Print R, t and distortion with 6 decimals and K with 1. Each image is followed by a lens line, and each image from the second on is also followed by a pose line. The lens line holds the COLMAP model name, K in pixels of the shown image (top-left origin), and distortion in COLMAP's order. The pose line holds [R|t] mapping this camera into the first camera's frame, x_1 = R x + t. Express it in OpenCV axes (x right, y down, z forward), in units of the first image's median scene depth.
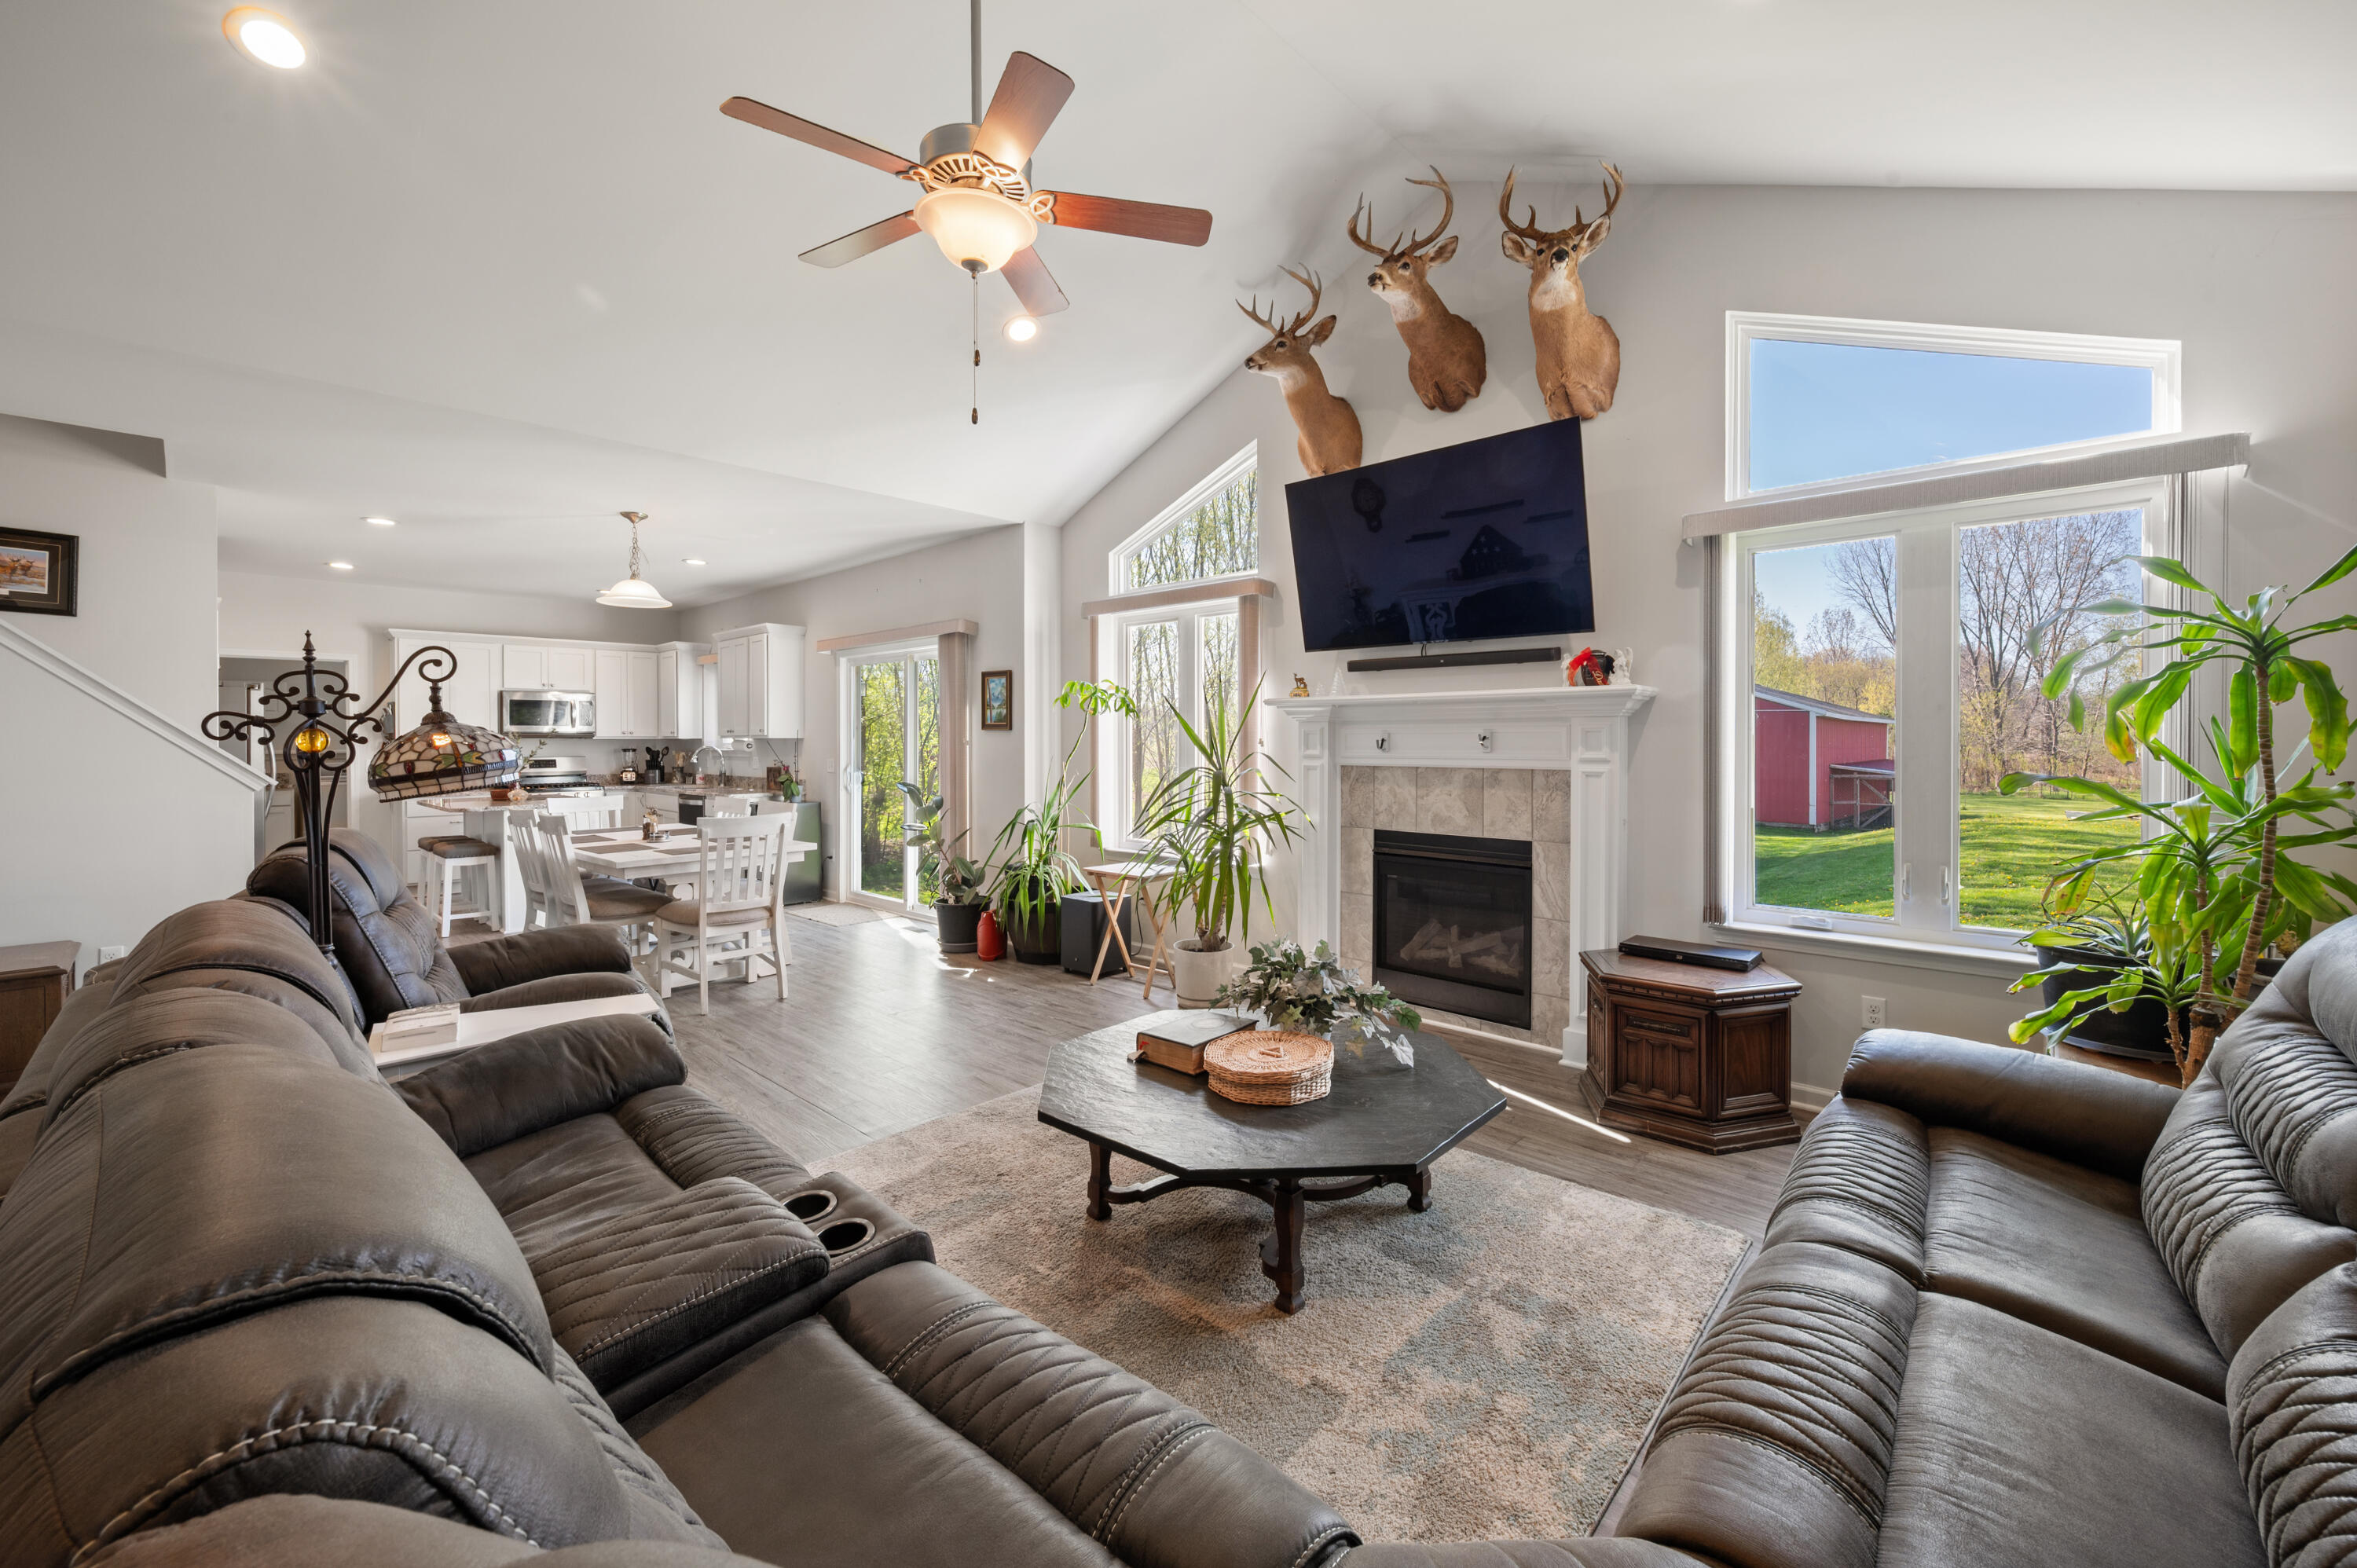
lens RADIAL K [[943.3, 0, 1186.6], [0, 943.3, 762.5], [0, 0, 1]] dist [0.000154, 0.000035]
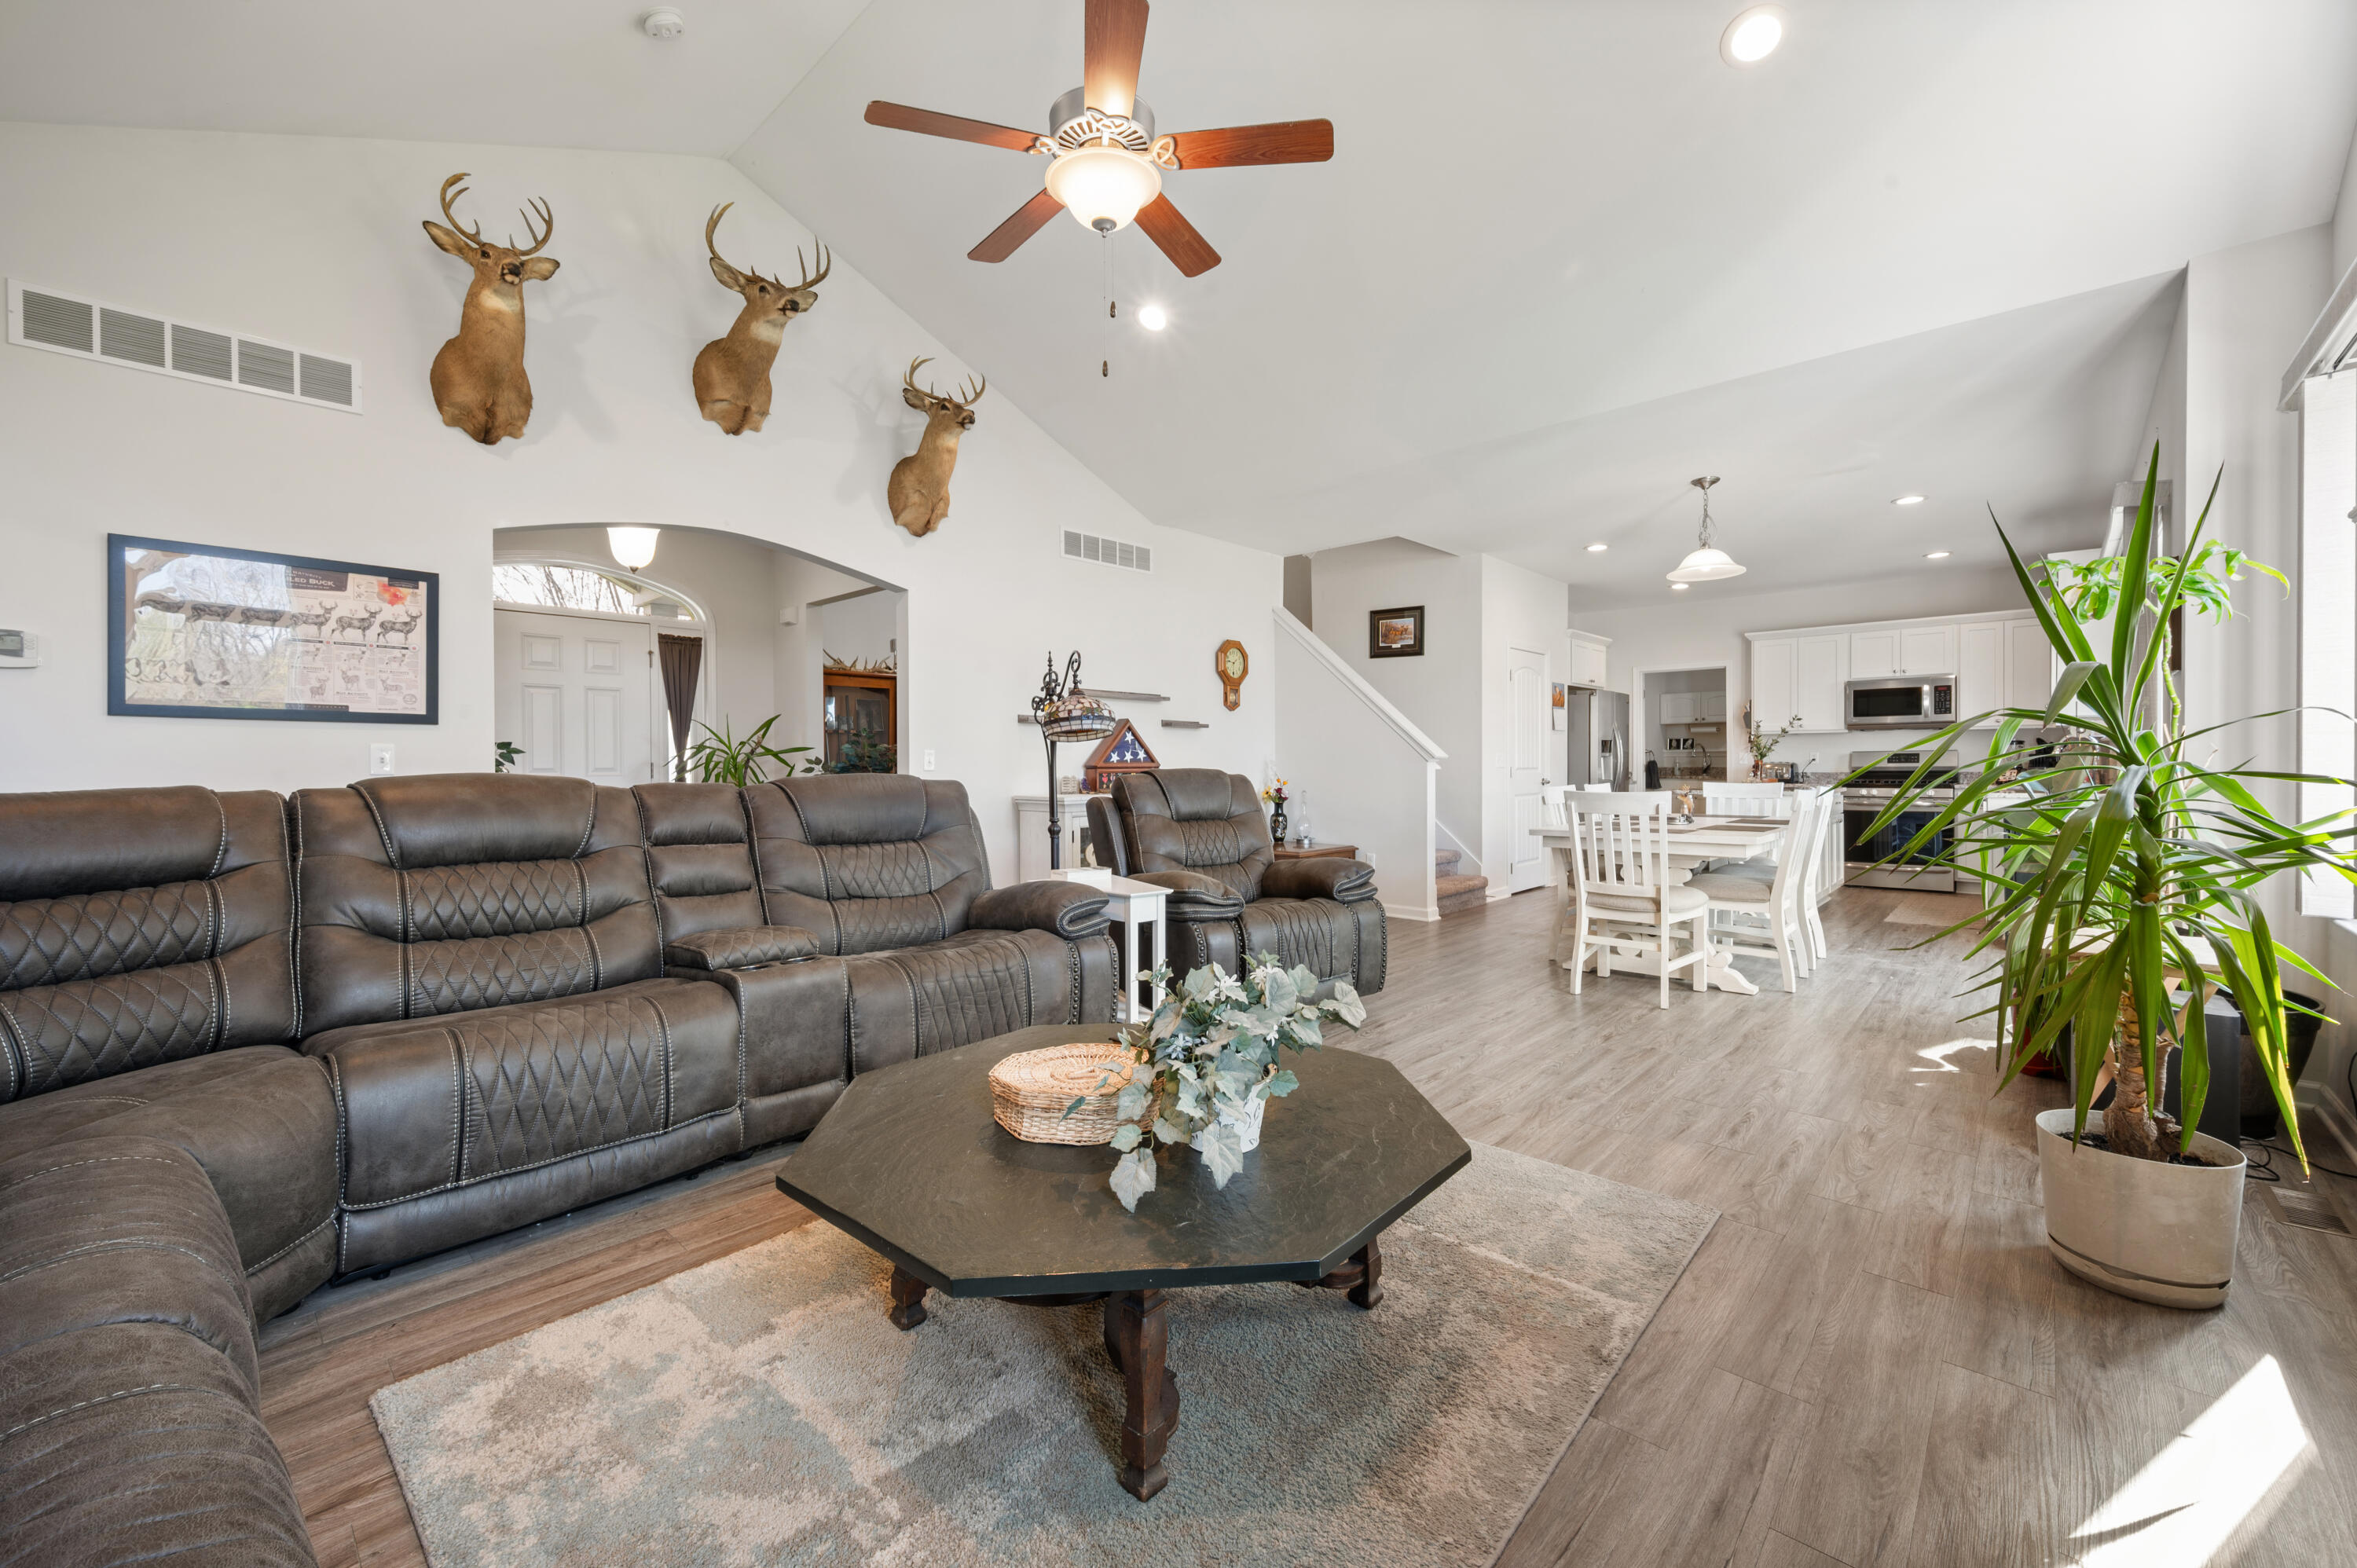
lens RADIAL K [[951.6, 0, 1190.7], [0, 951.6, 776.4], [0, 0, 1]] dist [-0.000088, -0.000013]
pose [[0.003971, 0.014646, -0.999885, 0.835949], [-0.019963, 0.999695, 0.014564, 0.068059], [0.999793, 0.019903, 0.004262, 1.091591]]
